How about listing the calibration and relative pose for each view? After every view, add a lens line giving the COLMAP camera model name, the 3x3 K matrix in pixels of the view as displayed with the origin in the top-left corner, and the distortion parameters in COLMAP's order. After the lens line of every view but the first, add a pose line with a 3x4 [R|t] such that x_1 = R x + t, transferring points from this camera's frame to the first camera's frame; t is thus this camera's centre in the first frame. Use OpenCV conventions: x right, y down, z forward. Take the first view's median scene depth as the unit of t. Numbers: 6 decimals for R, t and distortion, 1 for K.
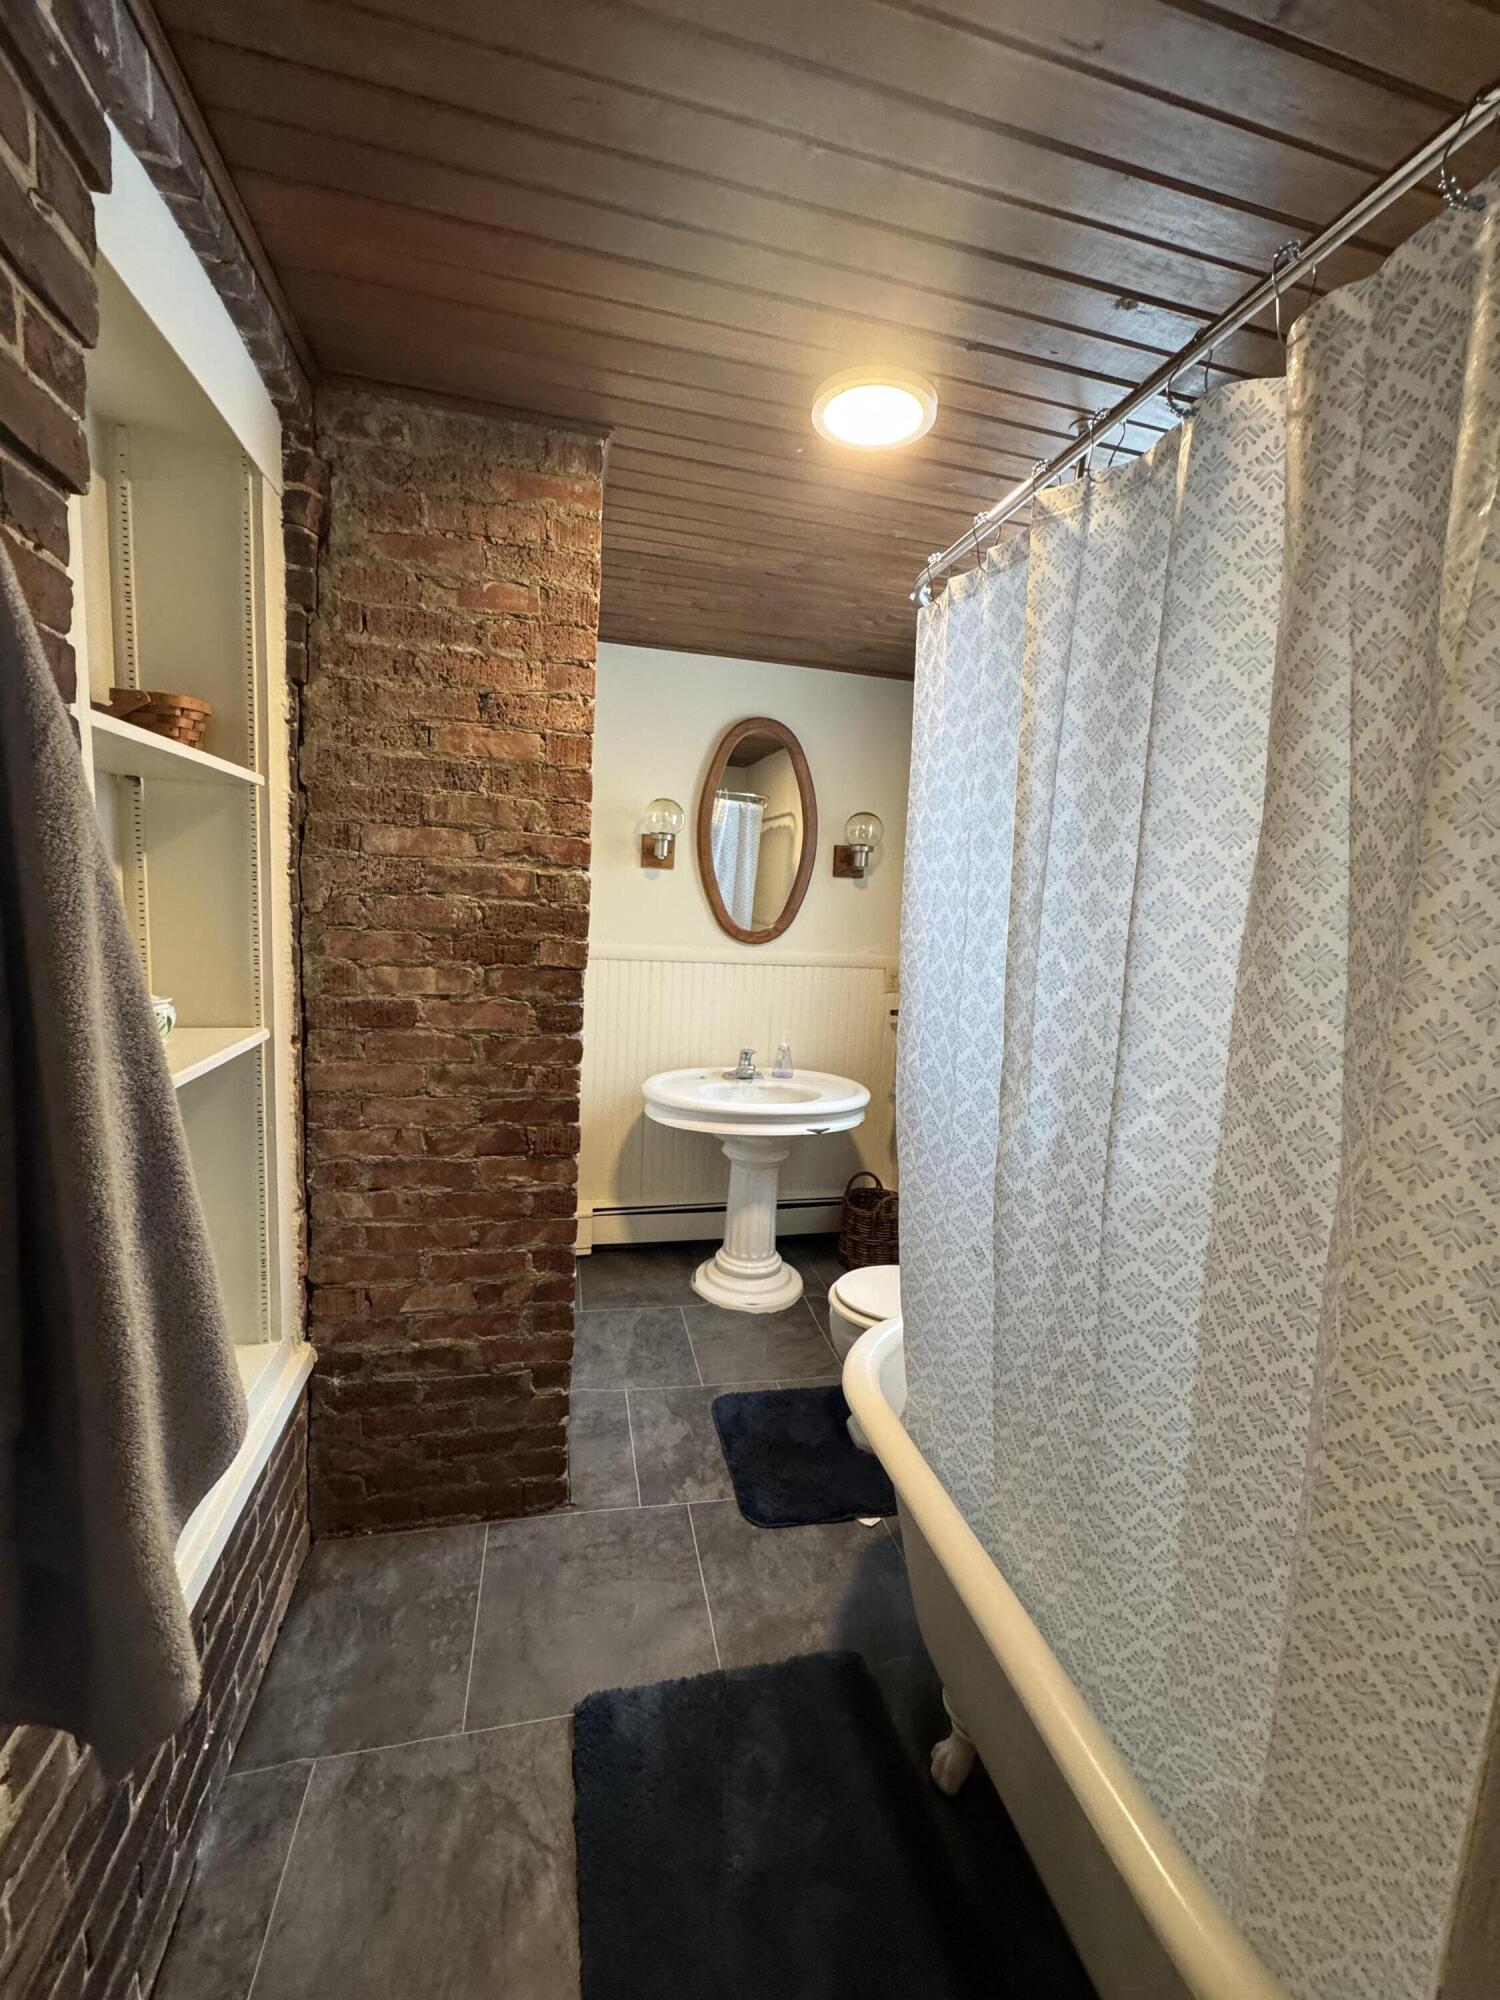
lens RADIAL K [[798.6, 0, 755.7], [0, 798.6, 1000.7], [0, 0, 1]] dist [-0.005136, 0.001407]
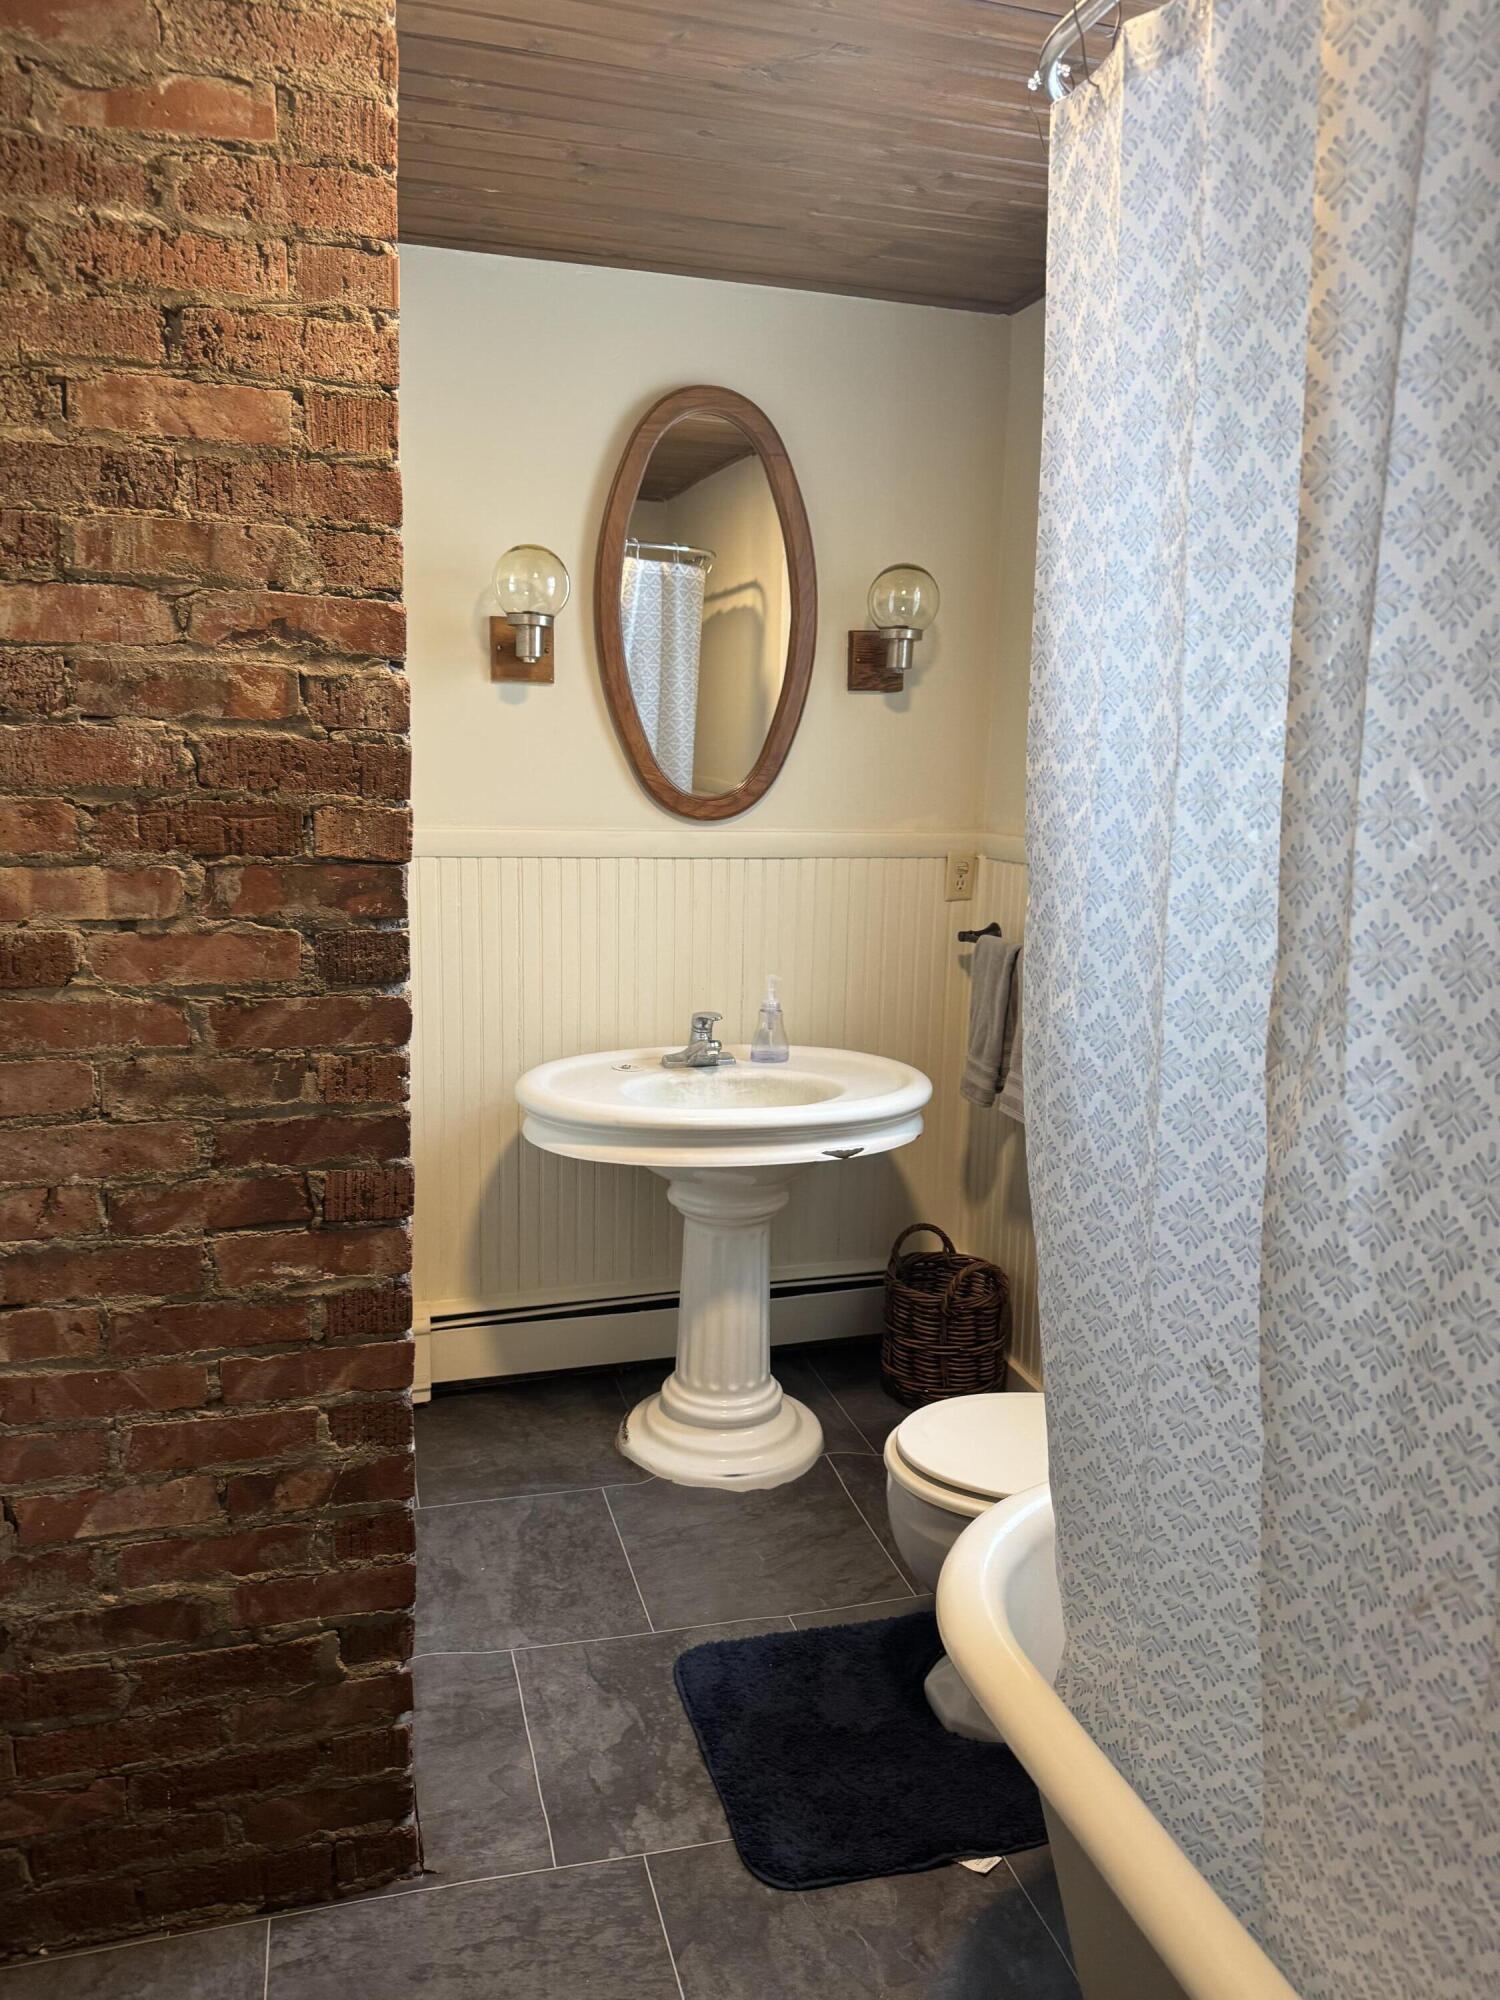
lens RADIAL K [[1396.9, 0, 760.4], [0, 1396.9, 999.2], [0, 0, 1]] dist [0.044224, -0.053497]
pose [[0.997923, -0.040630, 0.049992, -0.035188], [0.038310, 0.998182, 0.046523, 0.016136], [-0.051791, -0.044511, 0.997665, 0.084430]]
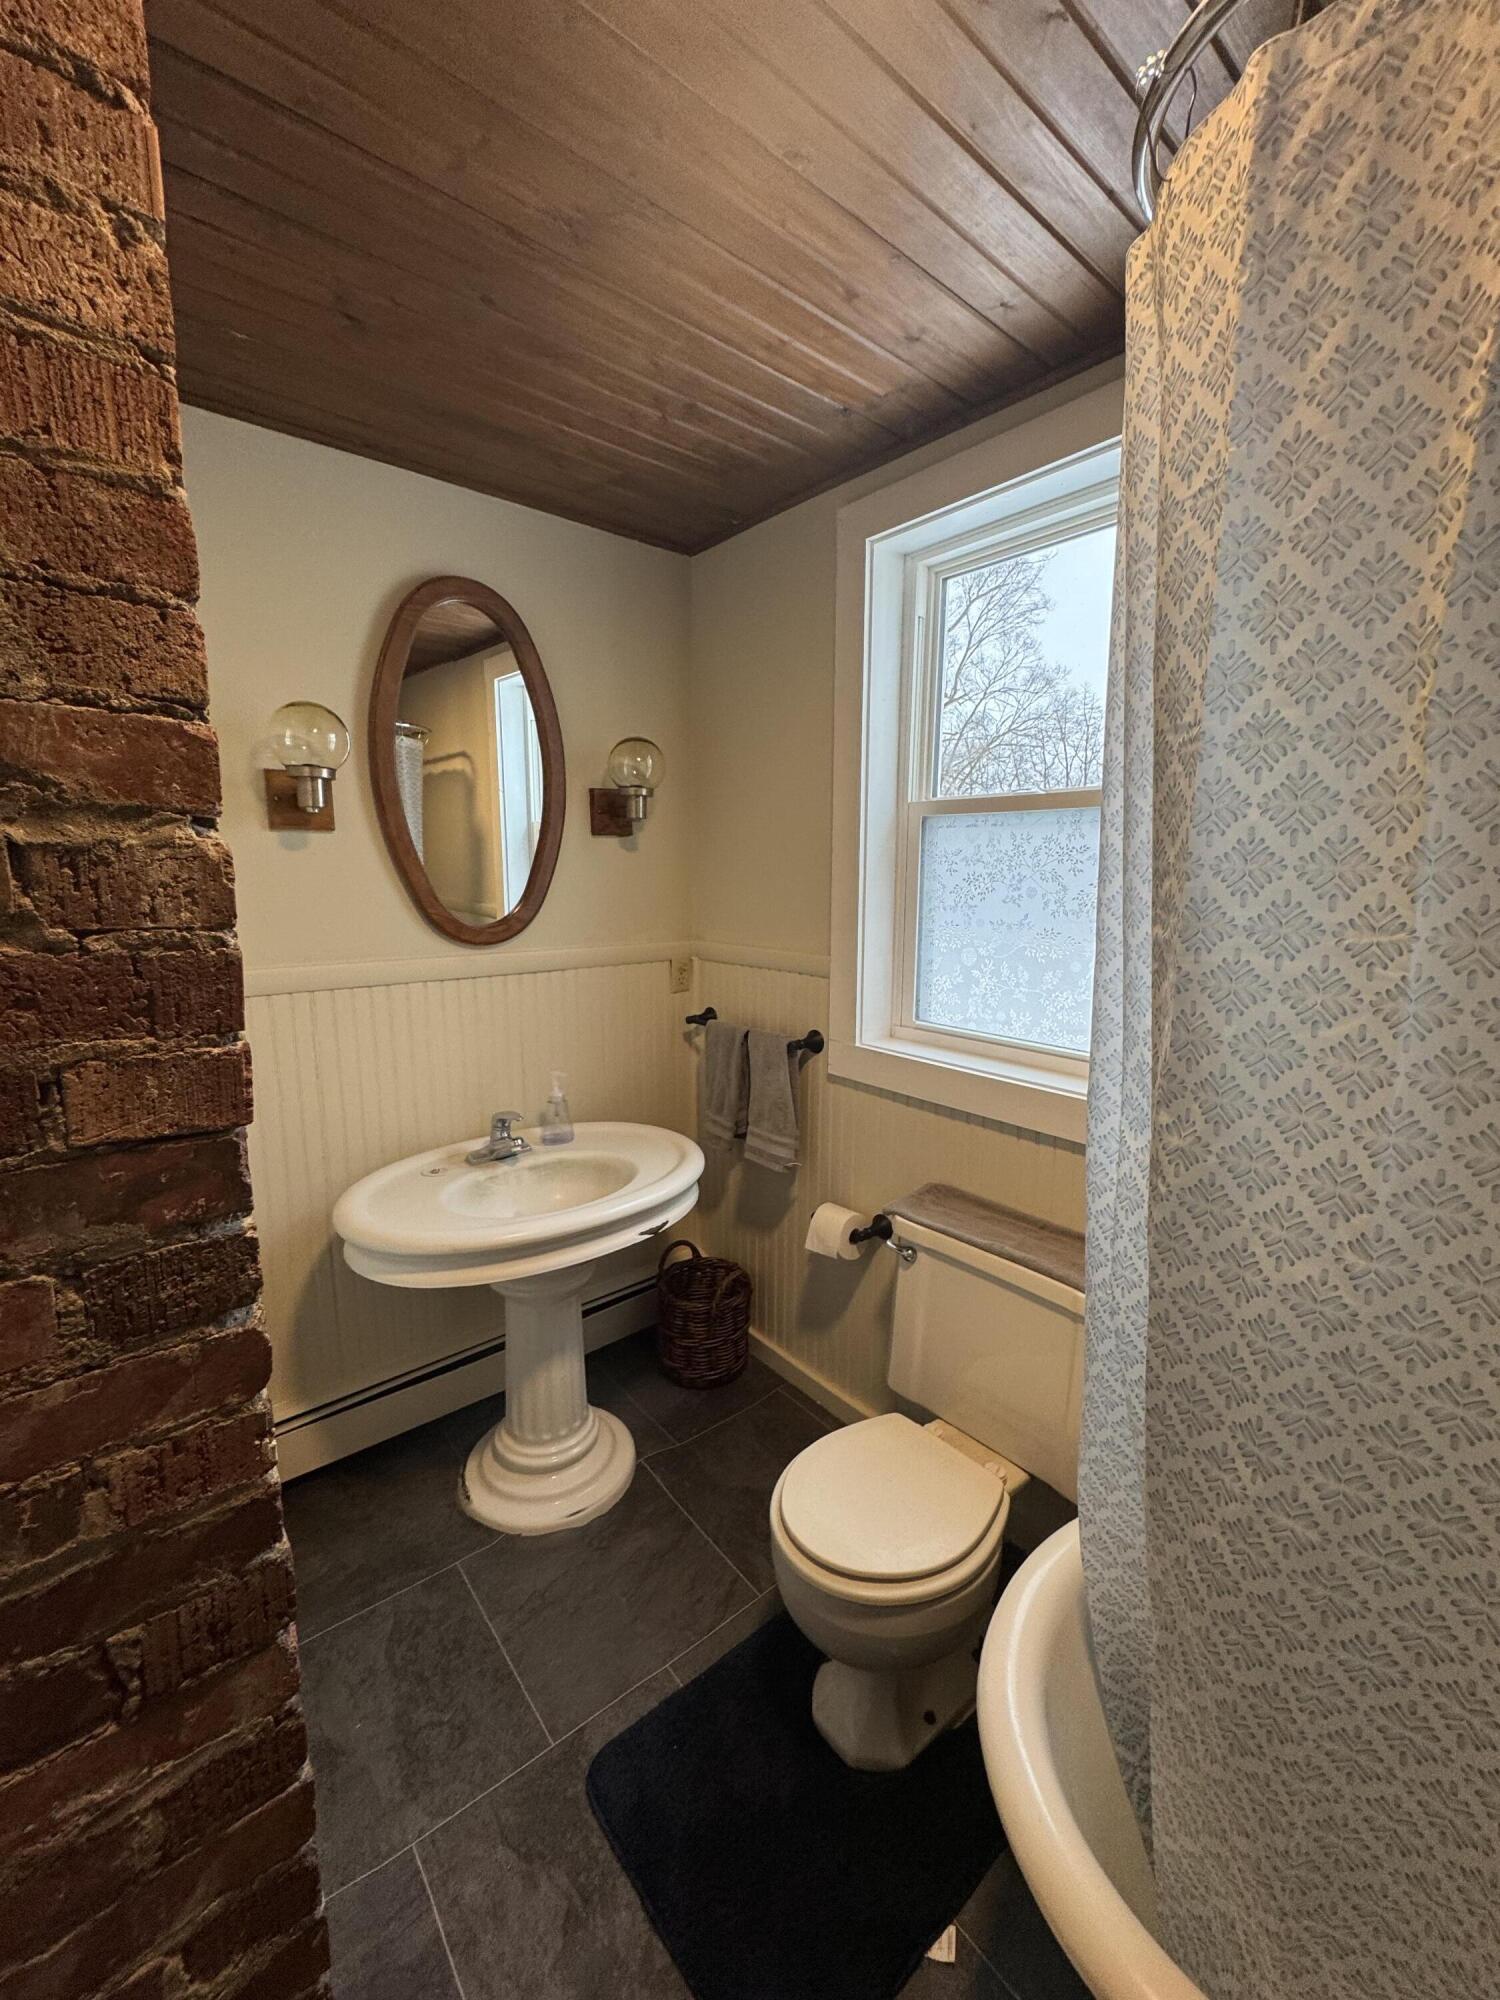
lens RADIAL K [[798.6, 0, 750.2], [0, 798.6, 1000.2], [0, 0, 1]] dist [-0.005136, 0.001407]
pose [[0.900043, -0.120987, 0.418670, -0.158879], [0.100672, 0.992428, 0.070370, -0.094519], [-0.424014, -0.021187, 0.905408, 0.617745]]
